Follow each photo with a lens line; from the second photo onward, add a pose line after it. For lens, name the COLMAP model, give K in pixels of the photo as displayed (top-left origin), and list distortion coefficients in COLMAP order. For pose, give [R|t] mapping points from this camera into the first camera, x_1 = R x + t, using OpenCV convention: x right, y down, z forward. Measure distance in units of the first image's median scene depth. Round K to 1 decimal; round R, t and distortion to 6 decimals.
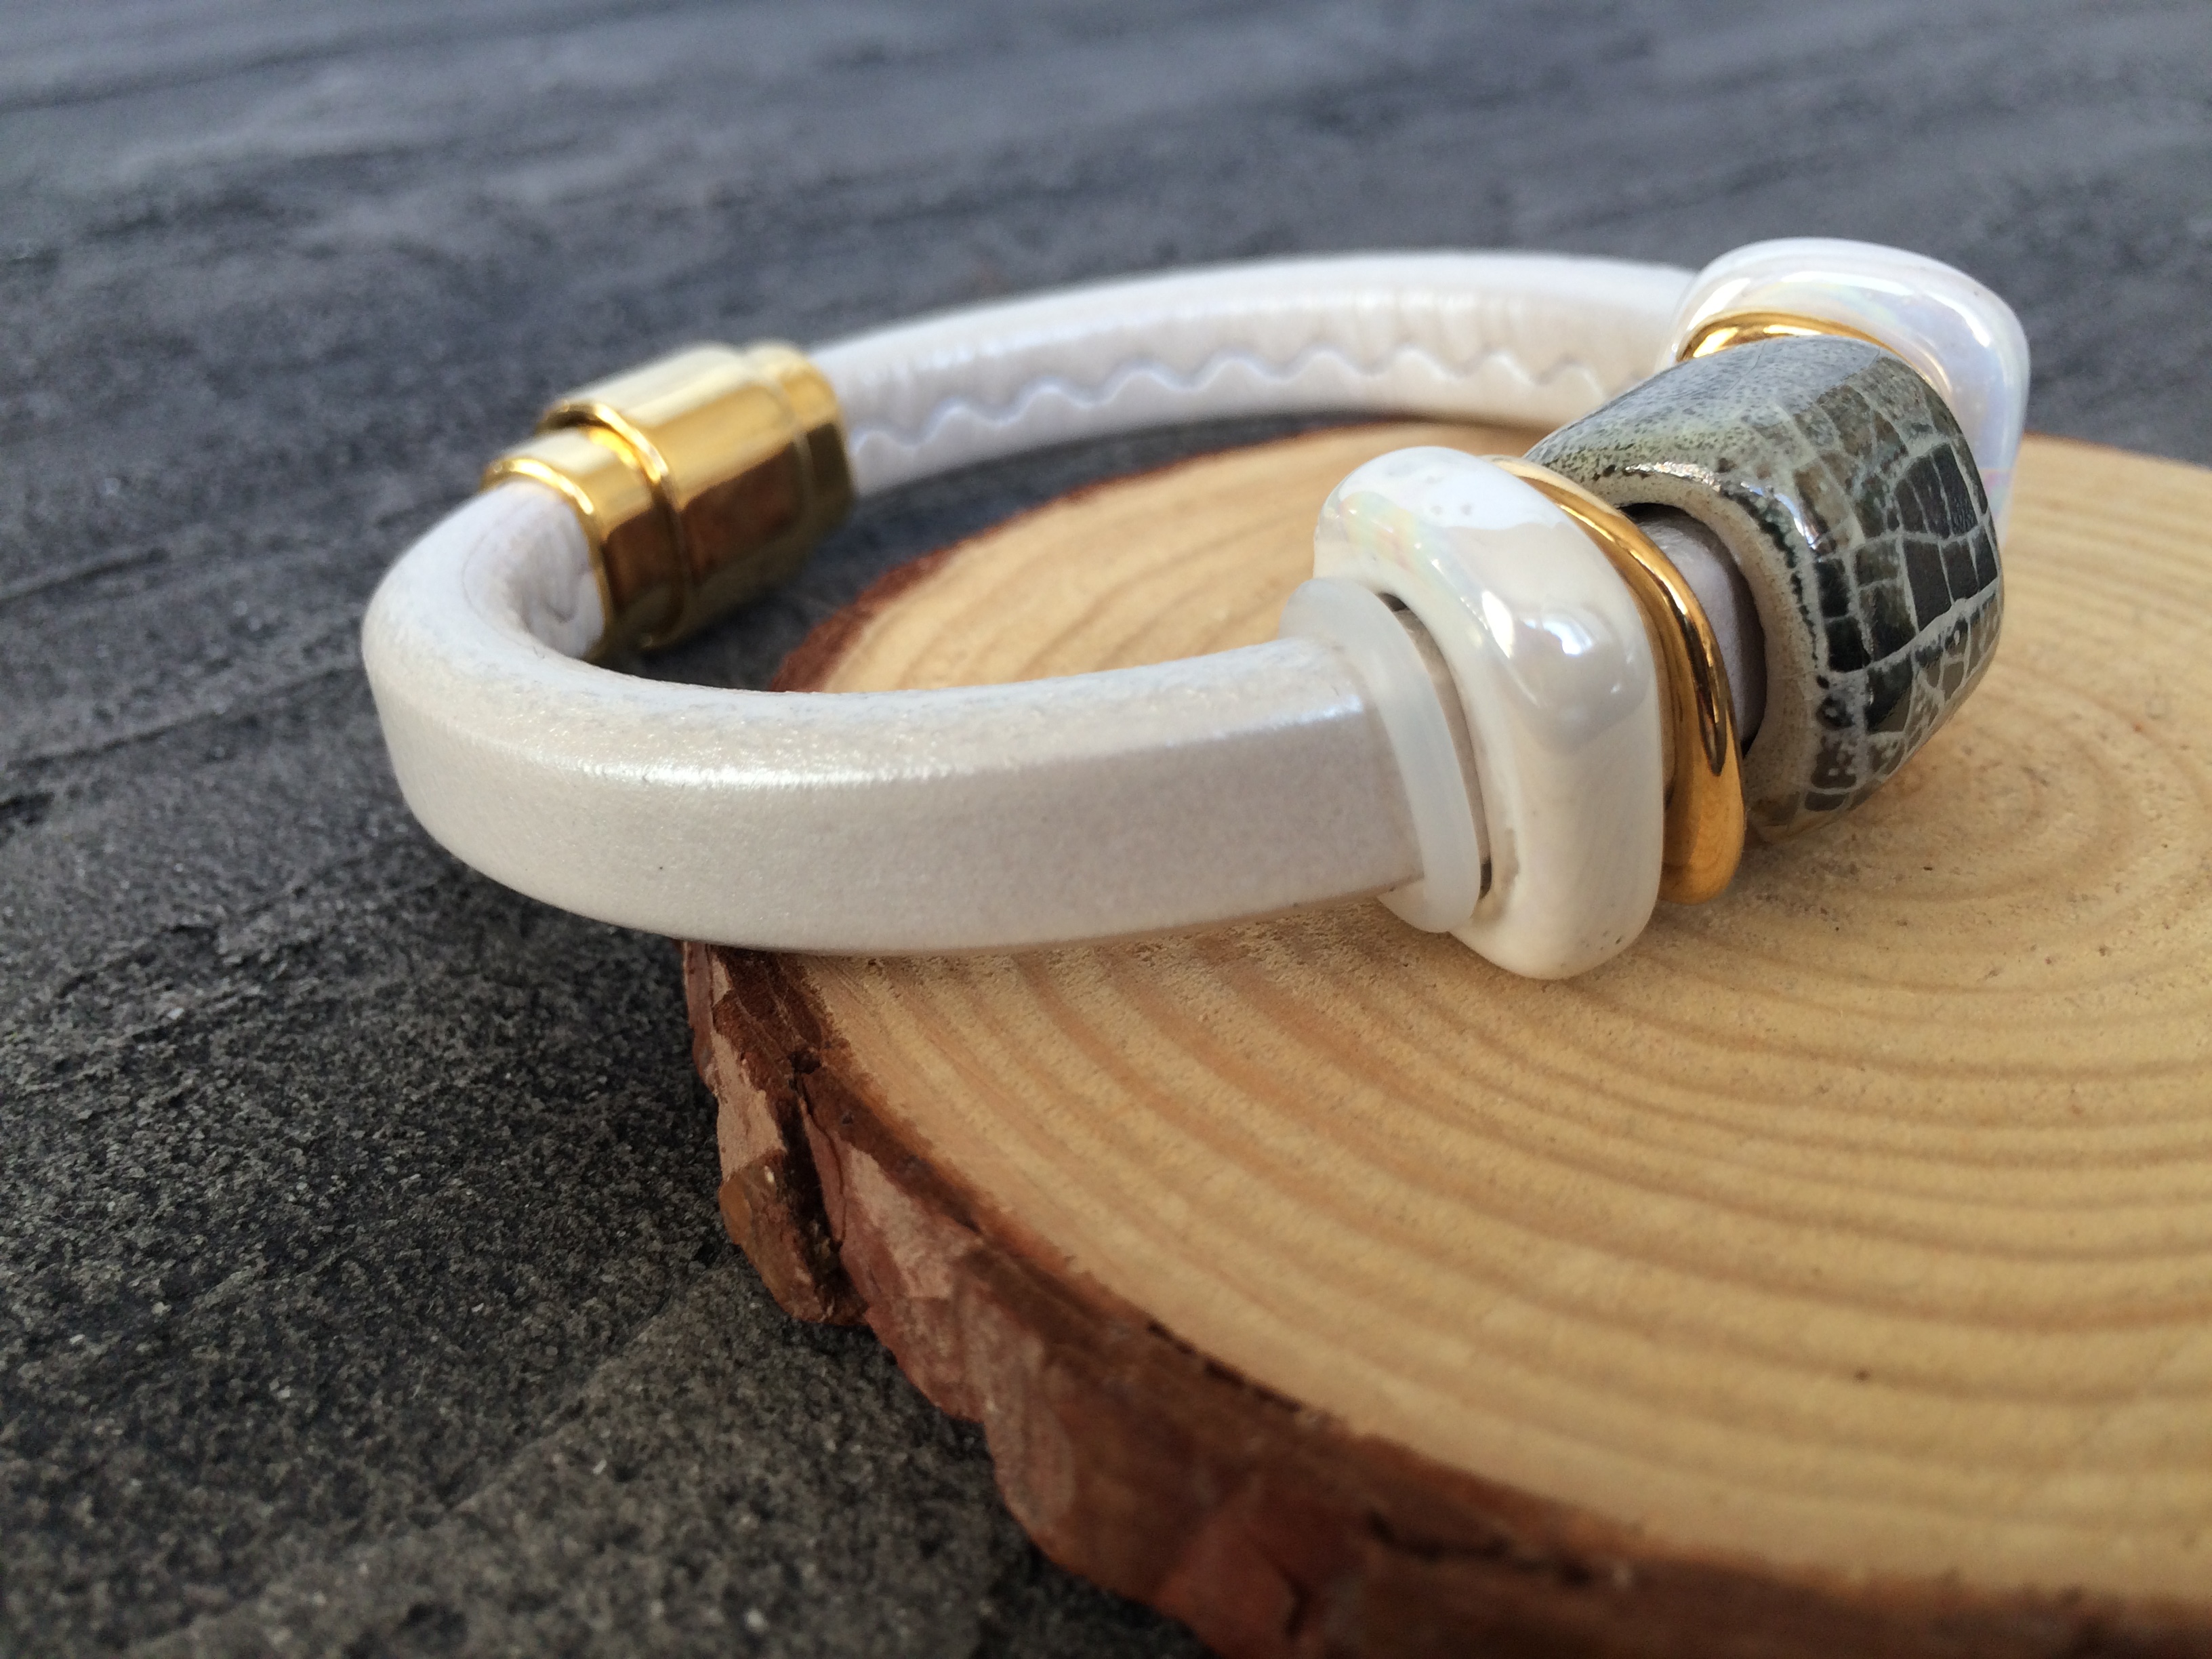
lens RADIAL K [[2098.0, 0, 1109.4], [0, 2098.0, 827.6], [0, 0, 1]] dist [-0.021025, 0.000000]
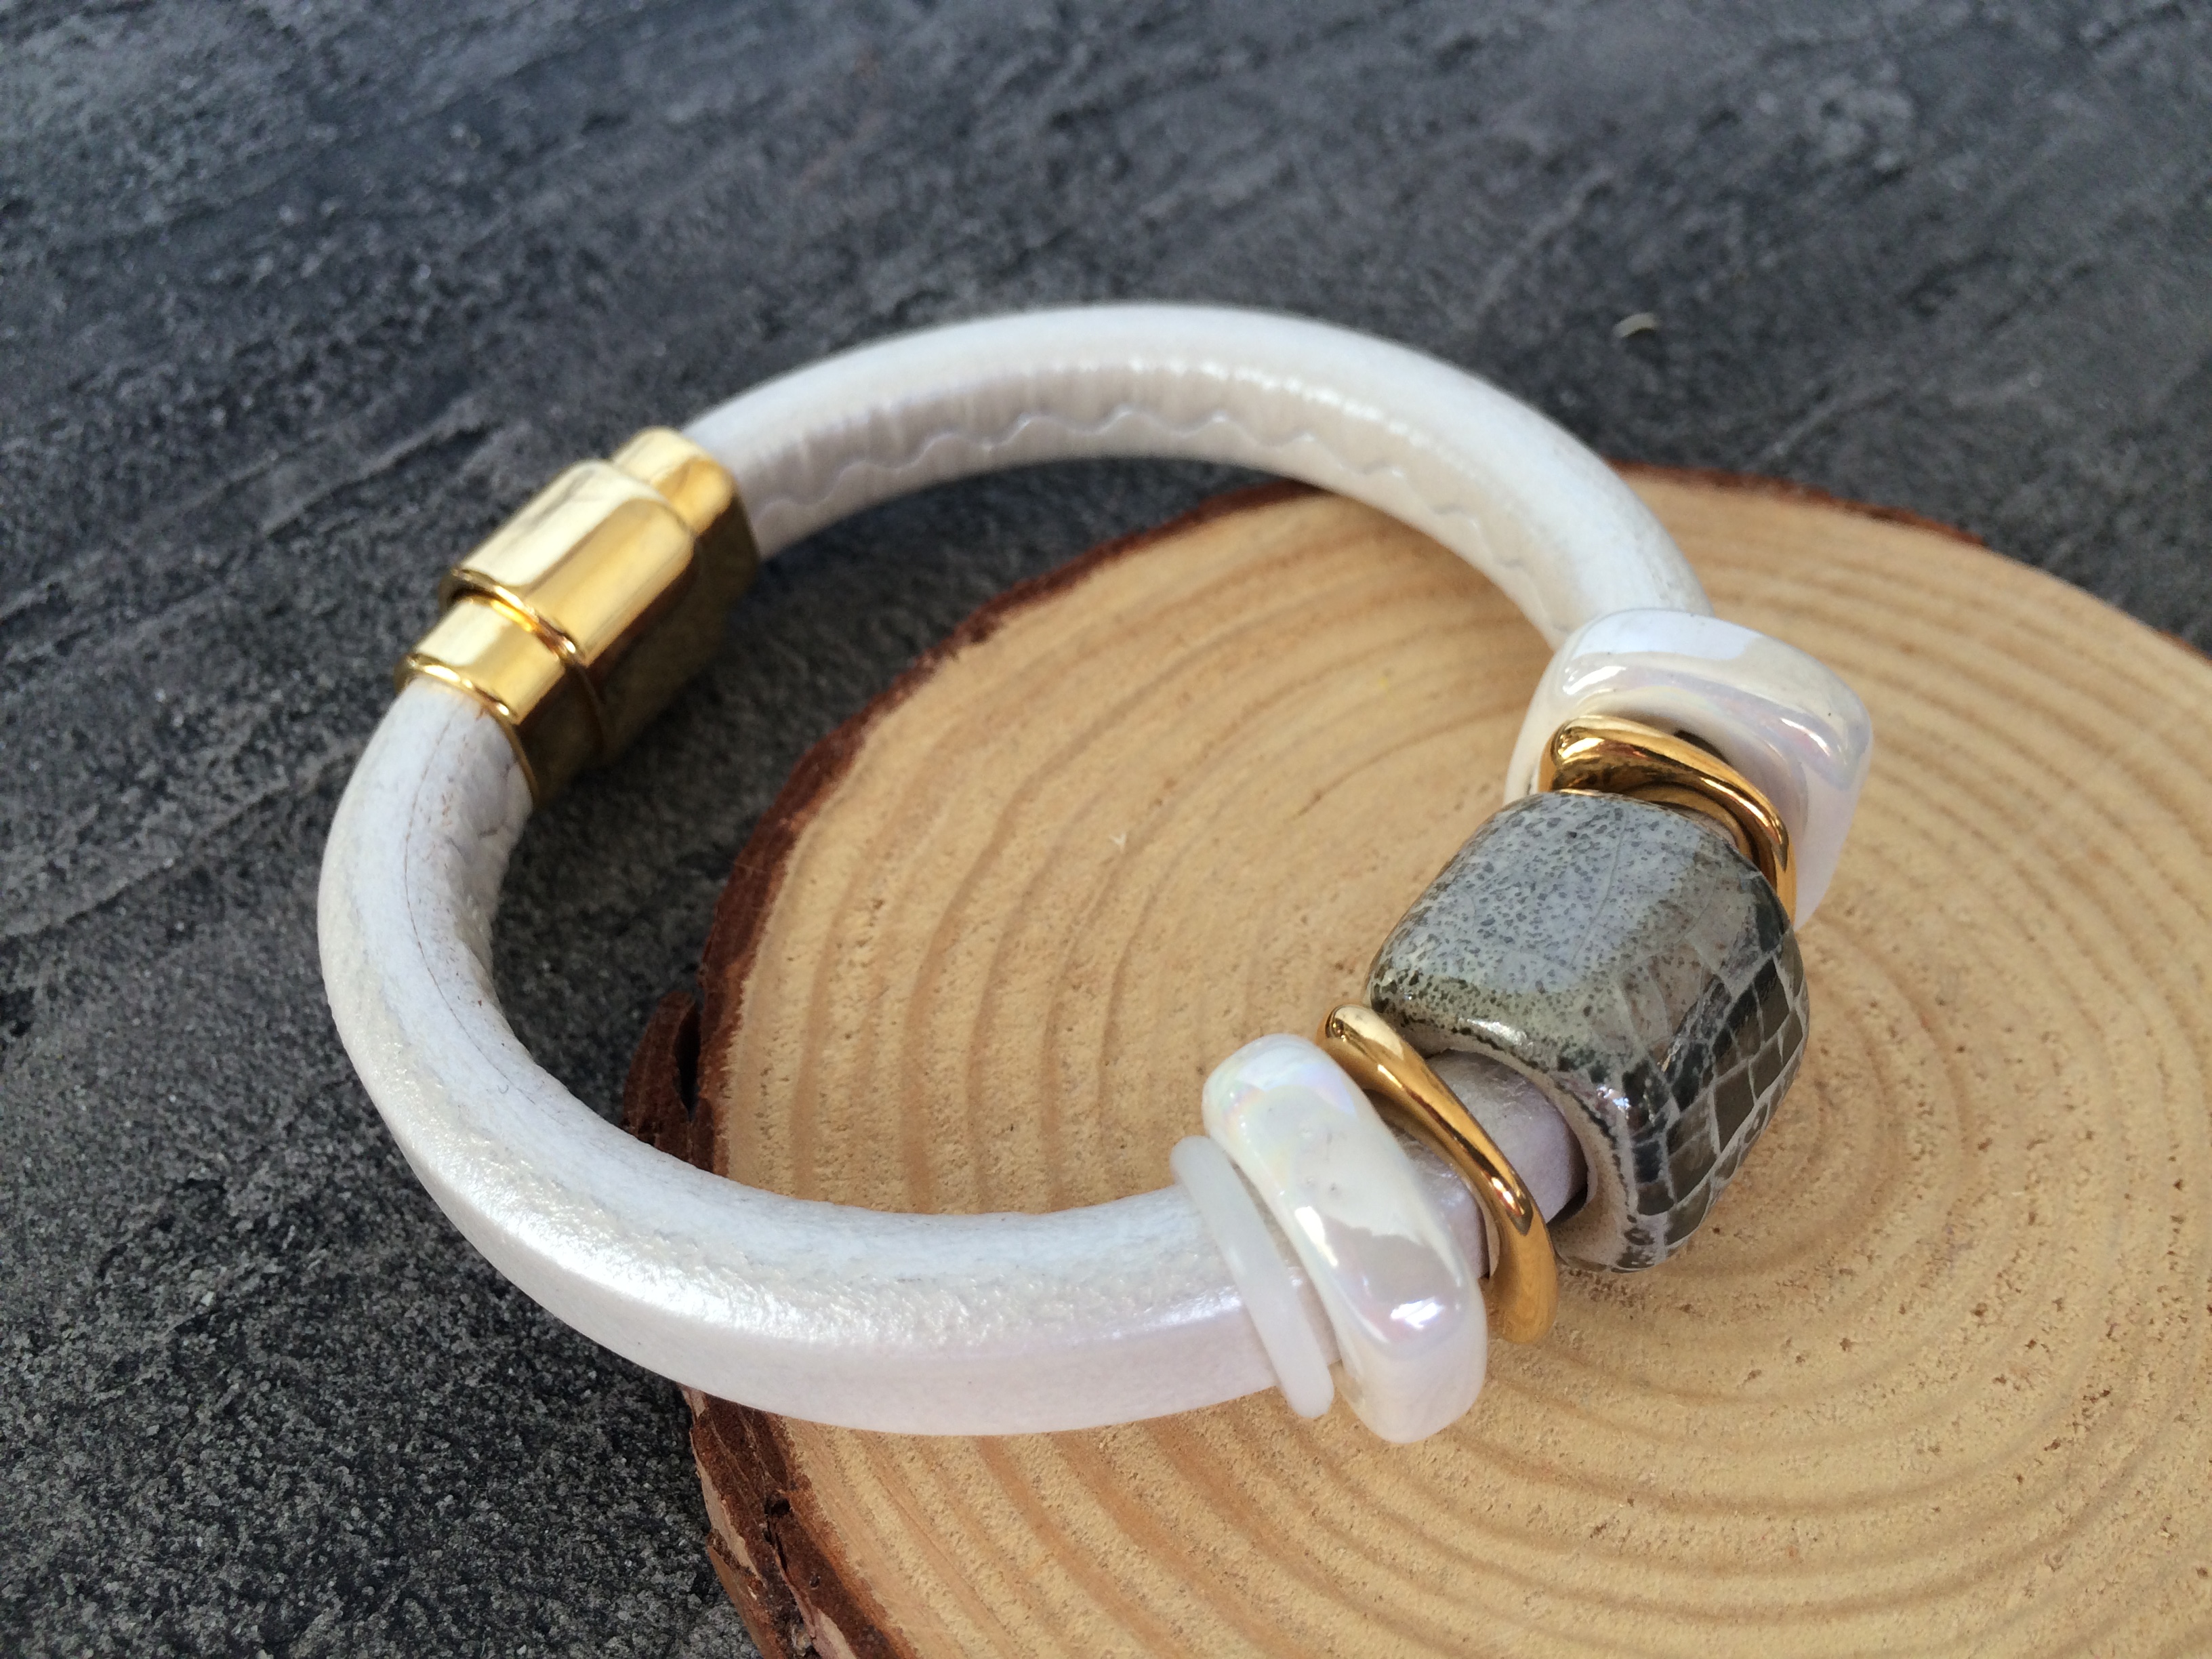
lens RADIAL K [[2098.0, 0, 1100.4], [0, 2098.0, 824.7], [0, 0, 1]] dist [-0.021025, 0.000000]
pose [[0.998831, -0.017250, 0.045161, -0.004263], [-0.000793, 0.928198, 0.372087, -0.606870], [-0.048336, -0.371687, 0.927099, 0.009397]]
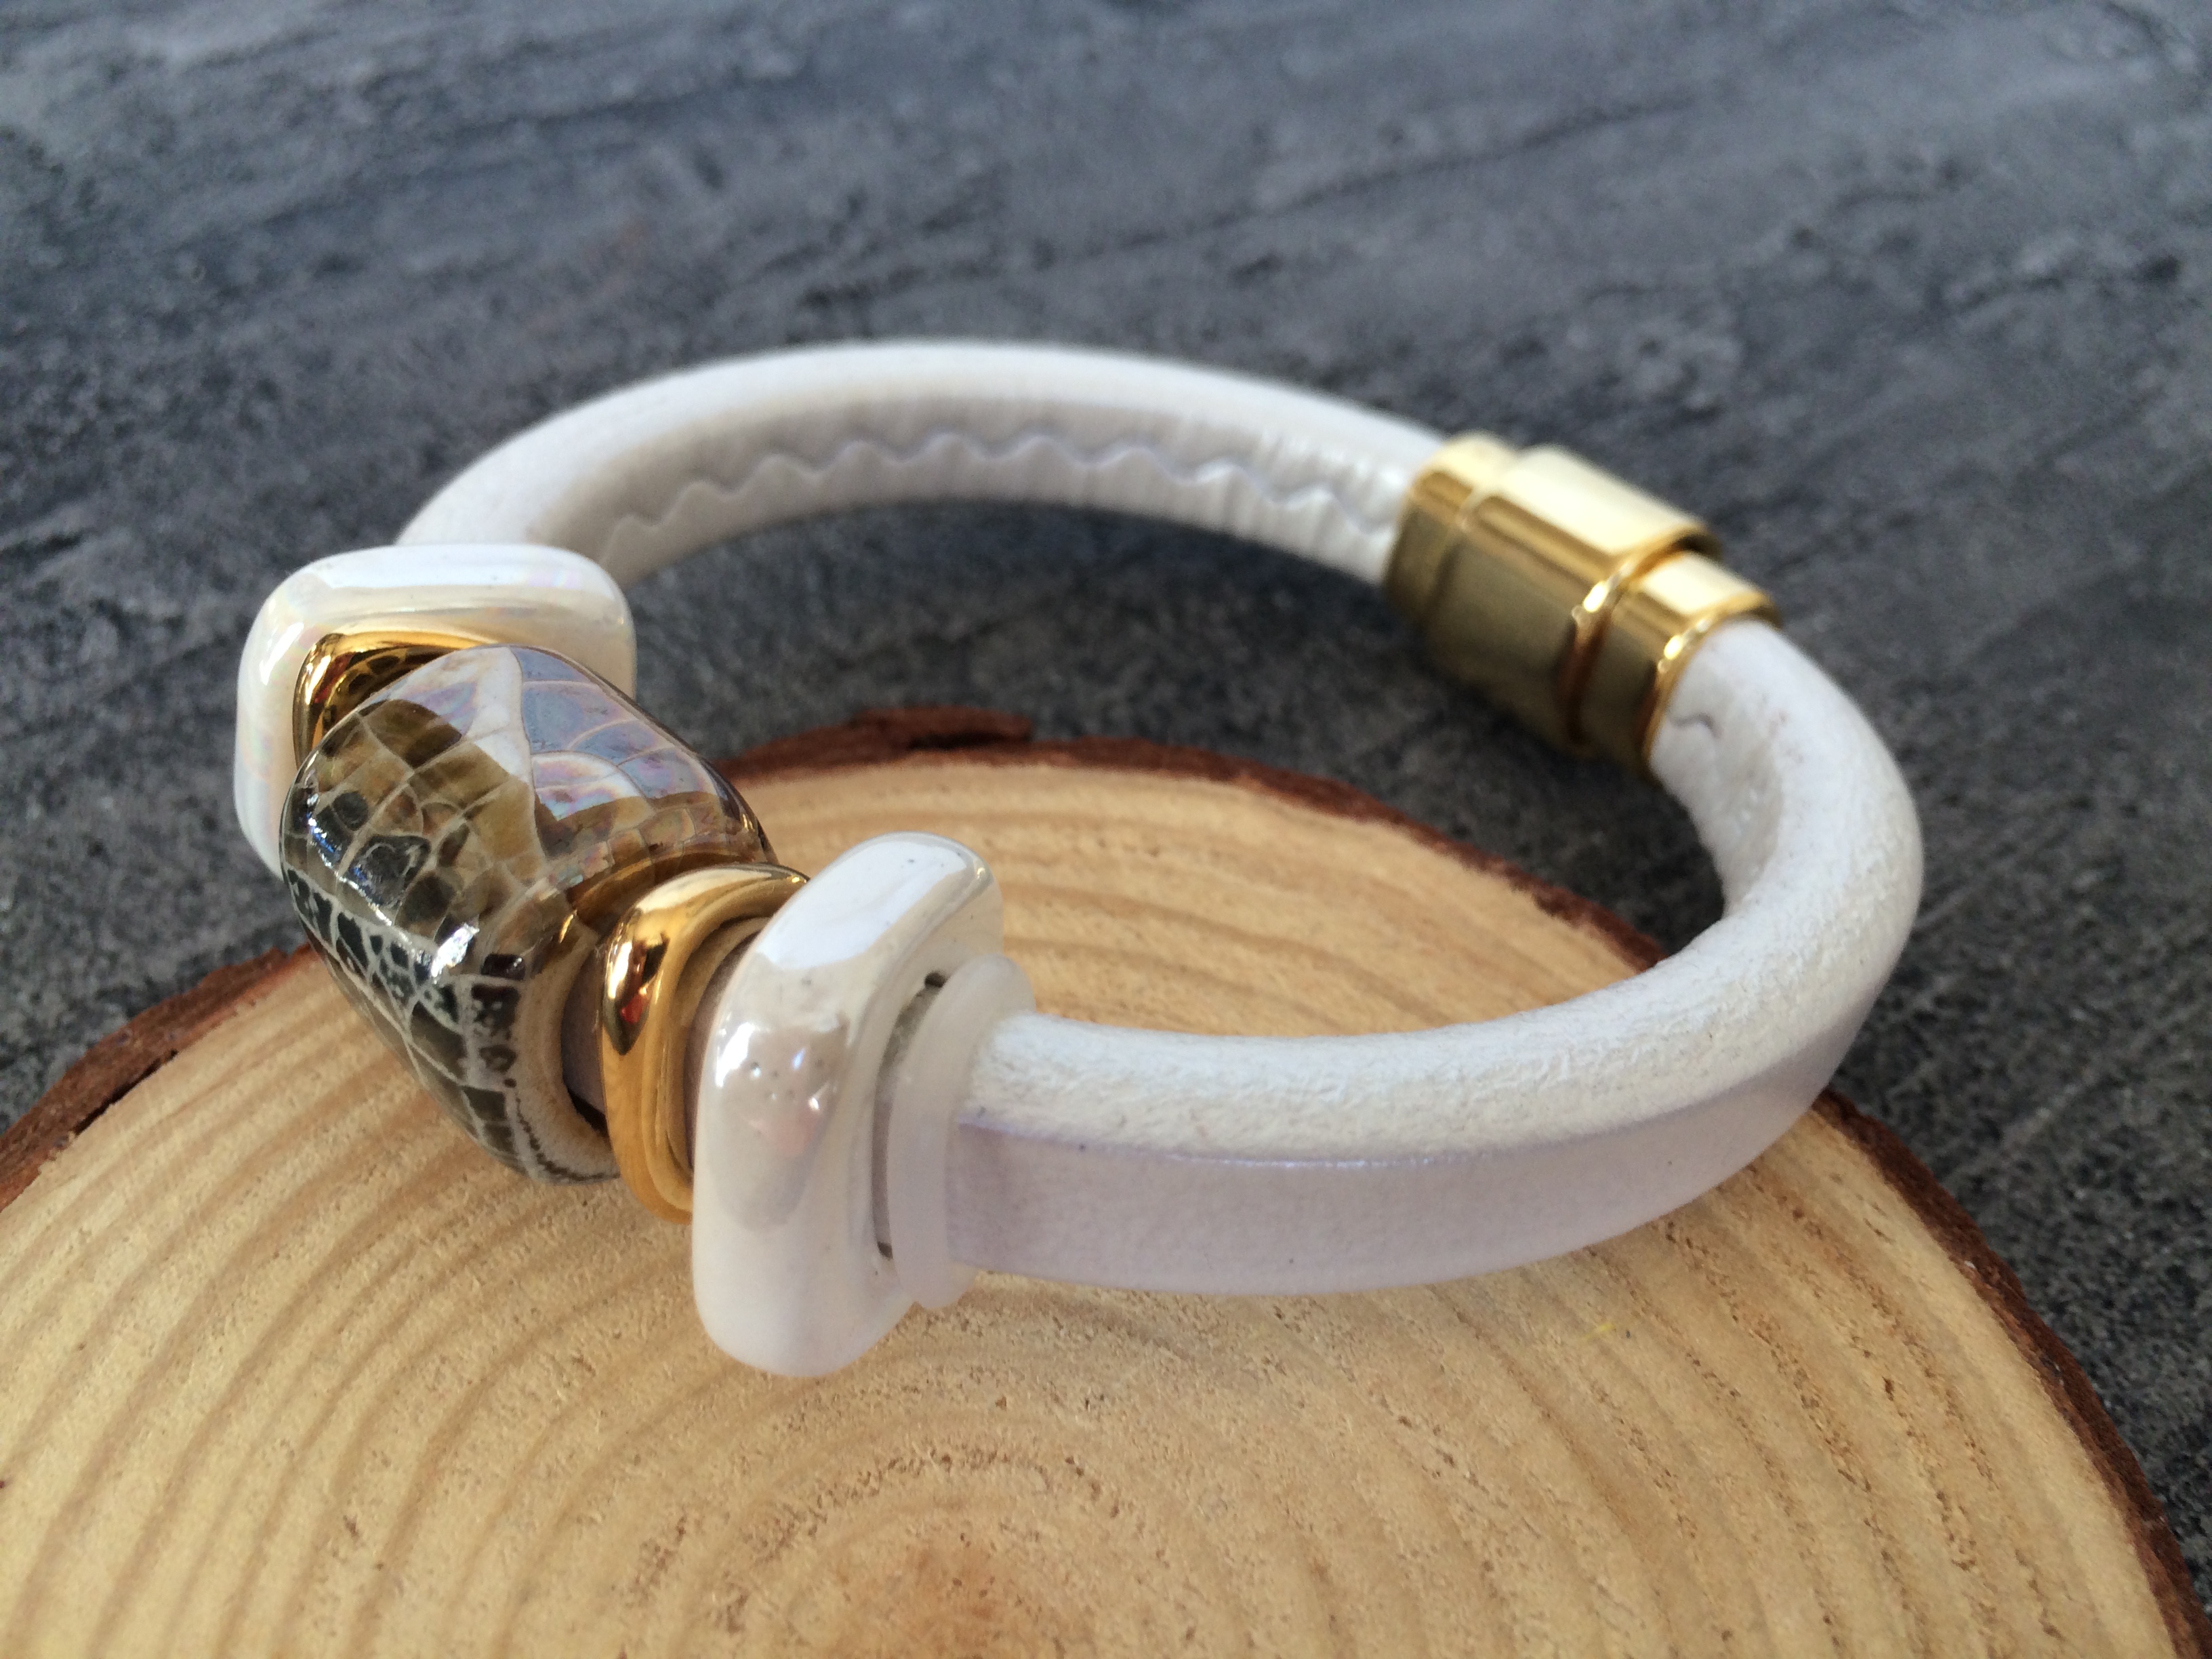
lens RADIAL K [[2098.0, 0, 1095.1], [0, 2098.0, 830.3], [0, 0, 1]] dist [-0.021025, 0.000000]
pose [[0.996936, 0.077221, -0.012466, 0.342611], [-0.072974, 0.975564, 0.207244, -0.443490], [0.028165, -0.205700, 0.978210, 0.184581]]
